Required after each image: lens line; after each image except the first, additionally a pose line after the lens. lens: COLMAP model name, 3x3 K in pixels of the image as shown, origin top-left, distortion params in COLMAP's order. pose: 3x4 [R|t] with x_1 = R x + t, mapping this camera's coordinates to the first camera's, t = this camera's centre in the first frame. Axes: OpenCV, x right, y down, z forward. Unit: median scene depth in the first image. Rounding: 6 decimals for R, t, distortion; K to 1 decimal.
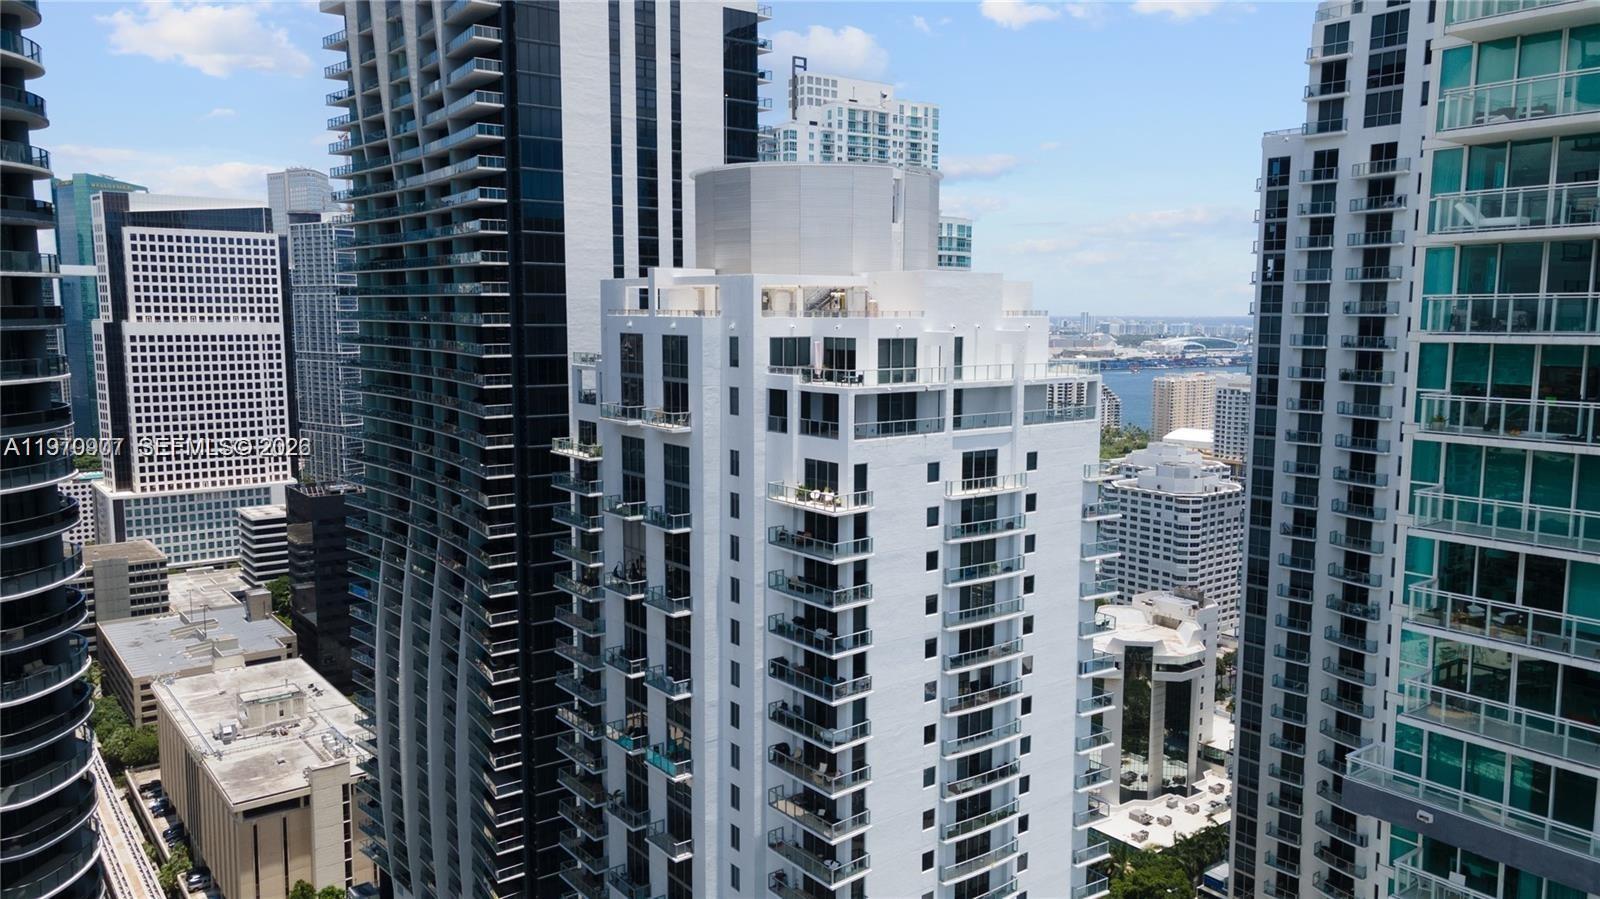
lens RADIAL K [[1159.3, 0, 809.2], [0, 1159.3, 448.3], [0, 0, 1]] dist [0.027742, 0.002902]
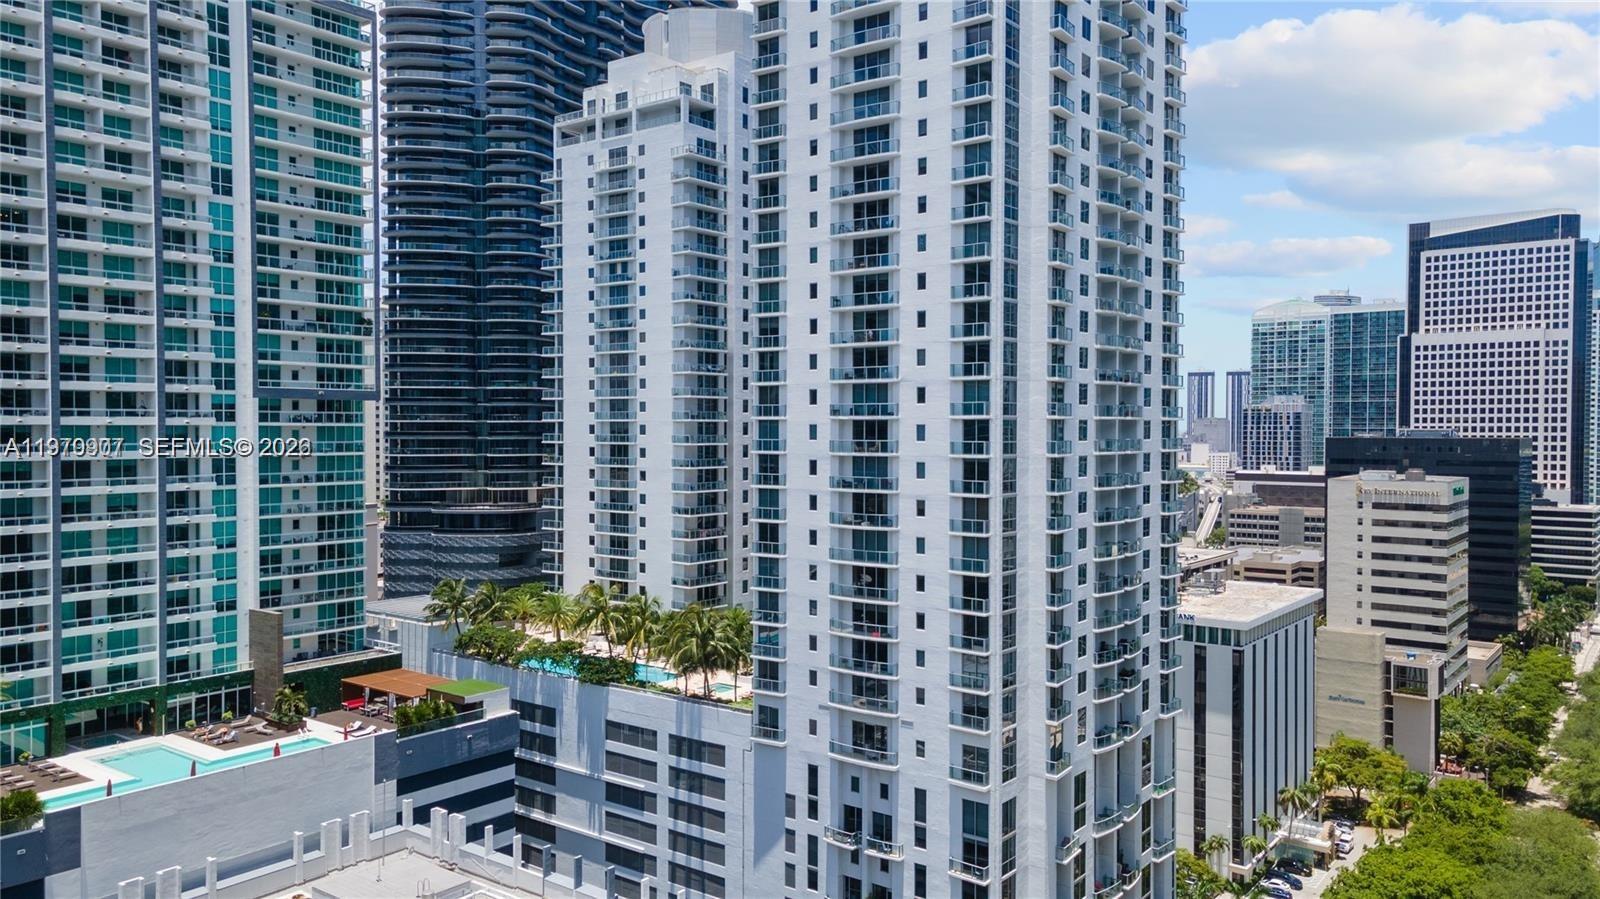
lens RADIAL K [[1169.7, 0, 815.1], [0, 1169.7, 442.2], [0, 0, 1]] dist [0.006592, 0.087662]
pose [[0.267963, 0.011957, -0.963355, 1.977452], [-0.113580, 0.993342, -0.019264, 0.456385], [0.956711, 0.114580, 0.267537, 0.785173]]
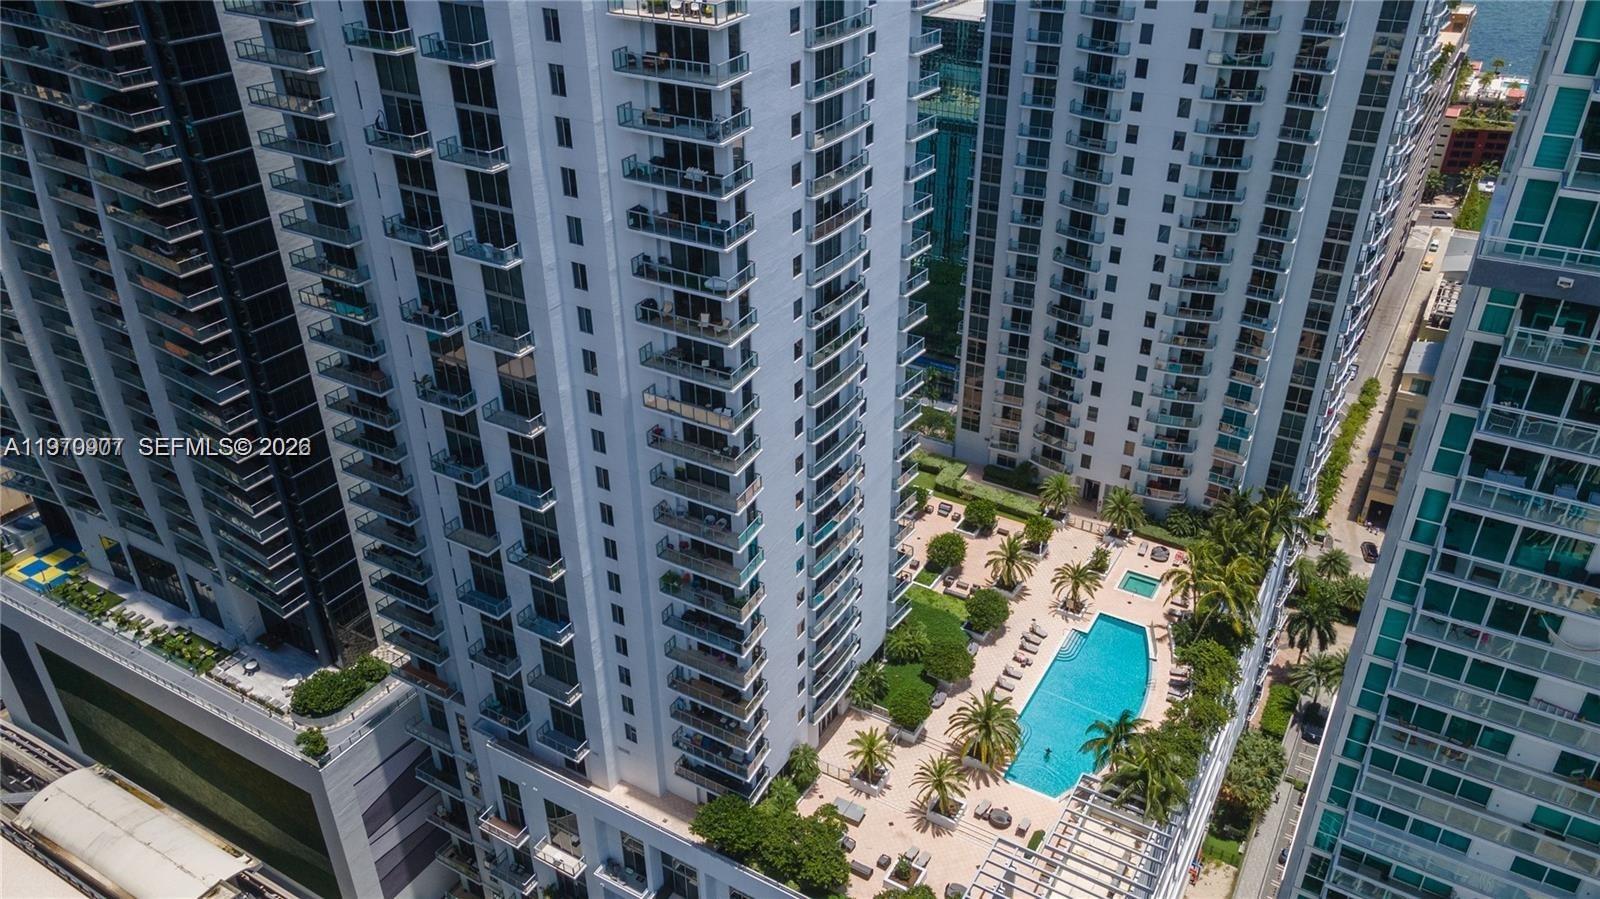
lens RADIAL K [[1159.3, 0, 809.2], [0, 1159.3, 448.3], [0, 0, 1]] dist [0.027742, 0.002902]
pose [[0.926266, -0.198857, 0.320136, -0.200056], [0.049702, 0.906497, 0.419277, -0.013410], [-0.373579, -0.372451, 0.849541, 0.124755]]
